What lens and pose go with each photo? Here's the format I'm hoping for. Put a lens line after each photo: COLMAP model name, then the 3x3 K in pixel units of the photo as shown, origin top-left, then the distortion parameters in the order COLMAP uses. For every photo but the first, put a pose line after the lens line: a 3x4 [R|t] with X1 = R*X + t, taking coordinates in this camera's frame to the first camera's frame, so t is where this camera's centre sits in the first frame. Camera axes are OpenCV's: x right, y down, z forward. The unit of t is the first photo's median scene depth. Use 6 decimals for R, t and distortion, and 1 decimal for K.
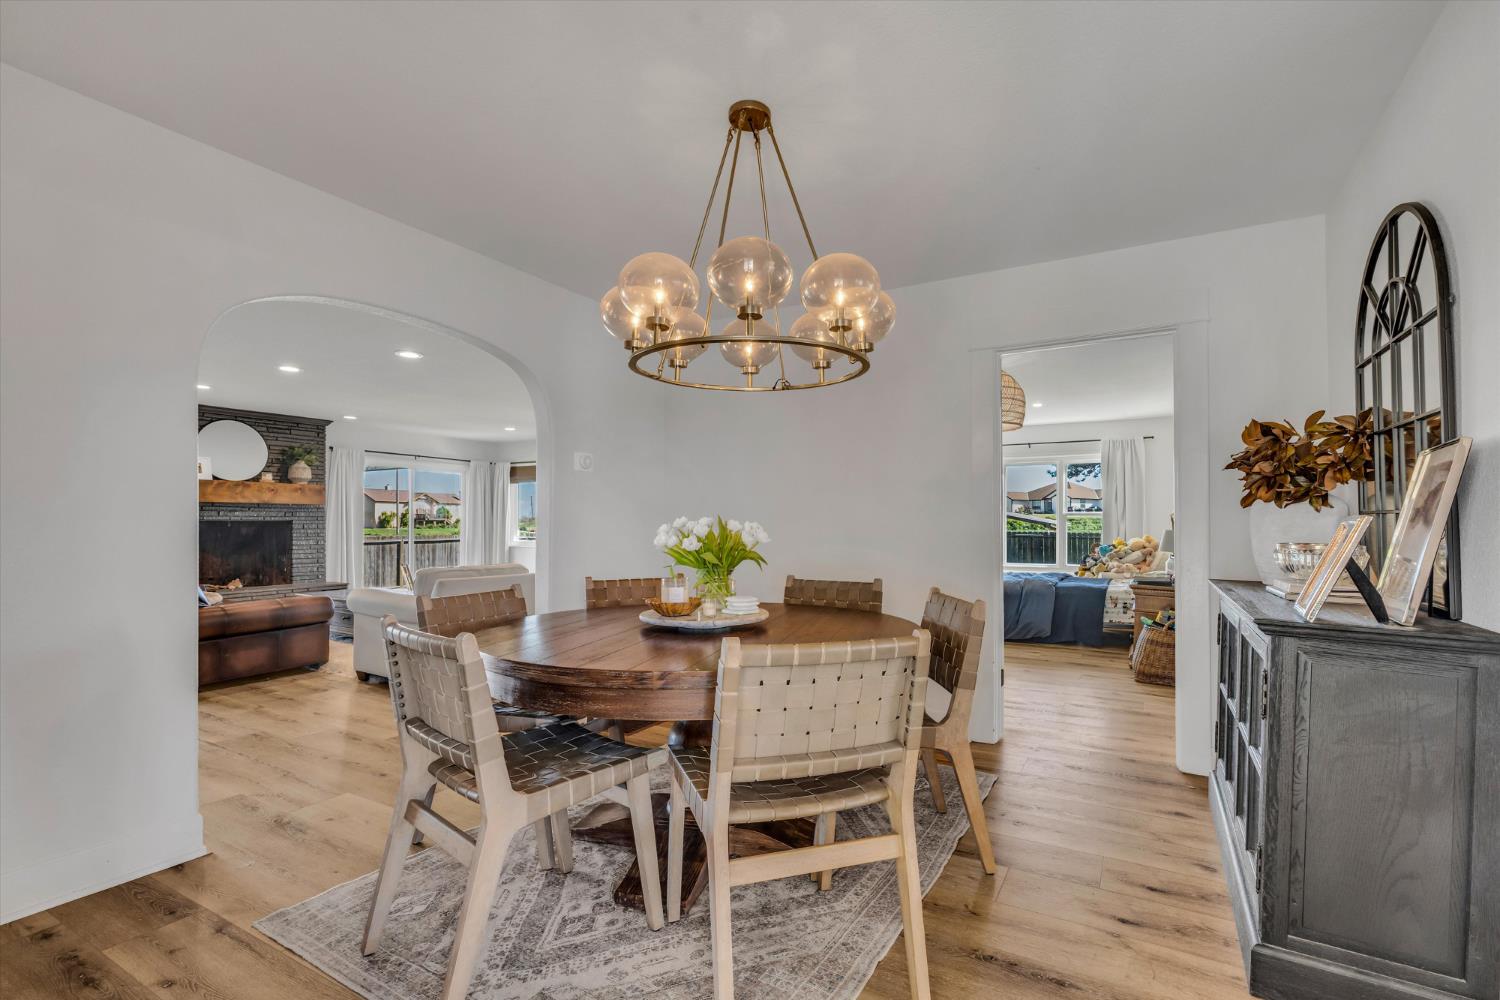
lens RADIAL K [[683.9, 0, 805.7], [0, 683.9, 505.0], [0, 0, 1]] dist [0.001501, 0.000221]
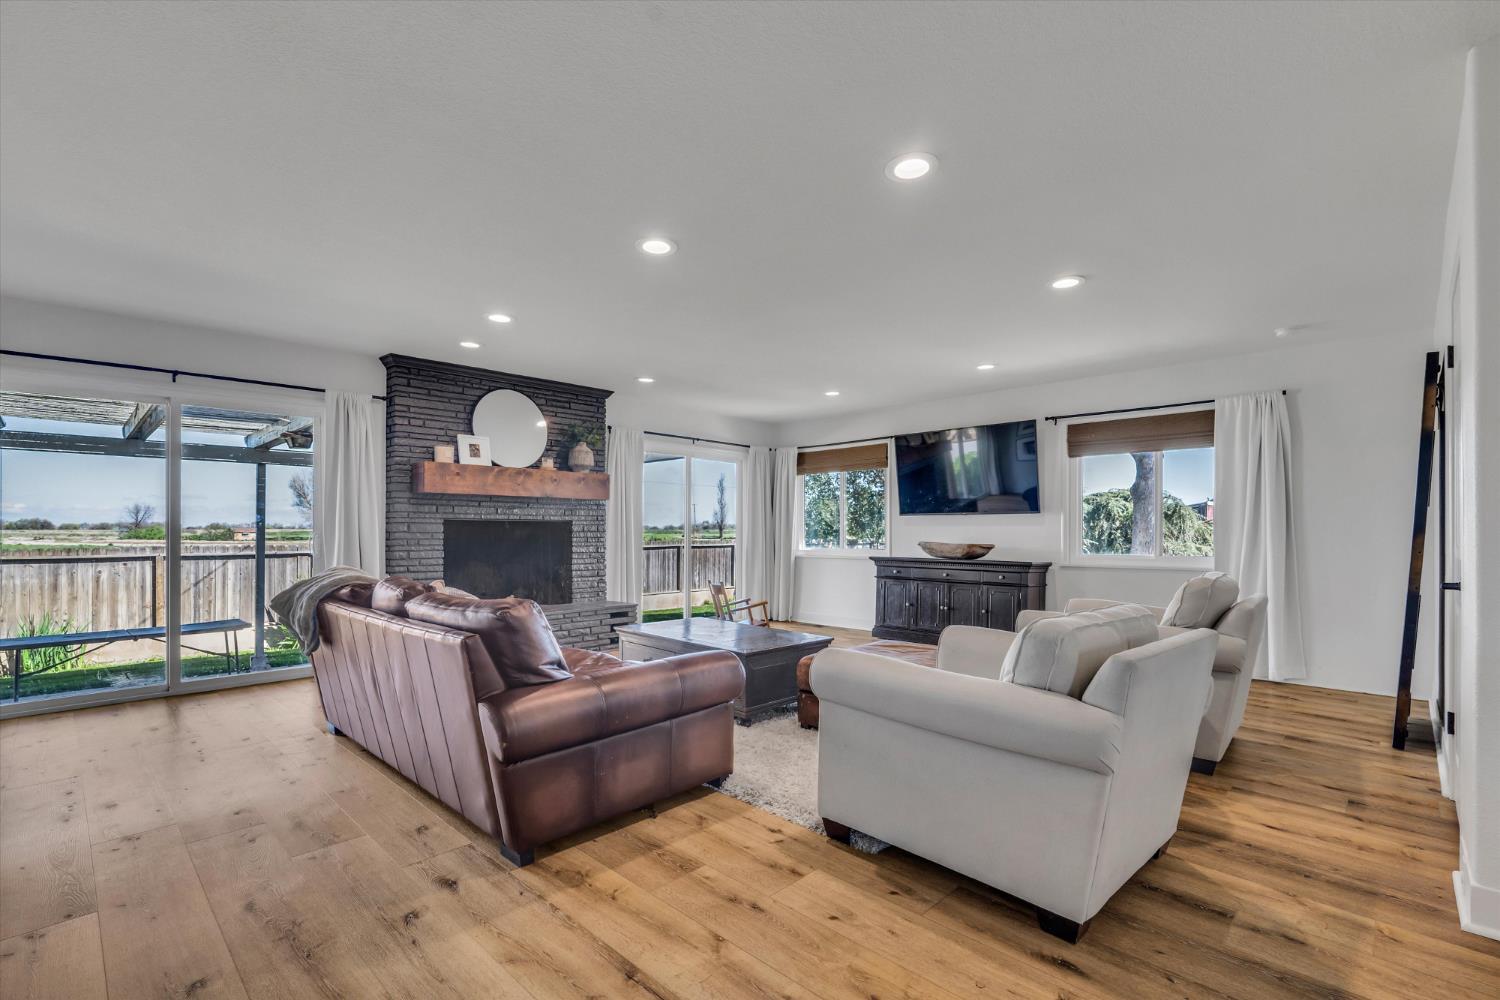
lens RADIAL K [[683.9, 0, 746.7], [0, 683.9, 509.5], [0, 0, 1]] dist [0.001501, 0.000221]
pose [[0.959704, -0.009093, -0.280866, -0.348254], [0.006578, 0.999929, -0.009896, 0.019145], [0.280936, 0.007650, 0.959696, 0.319327]]
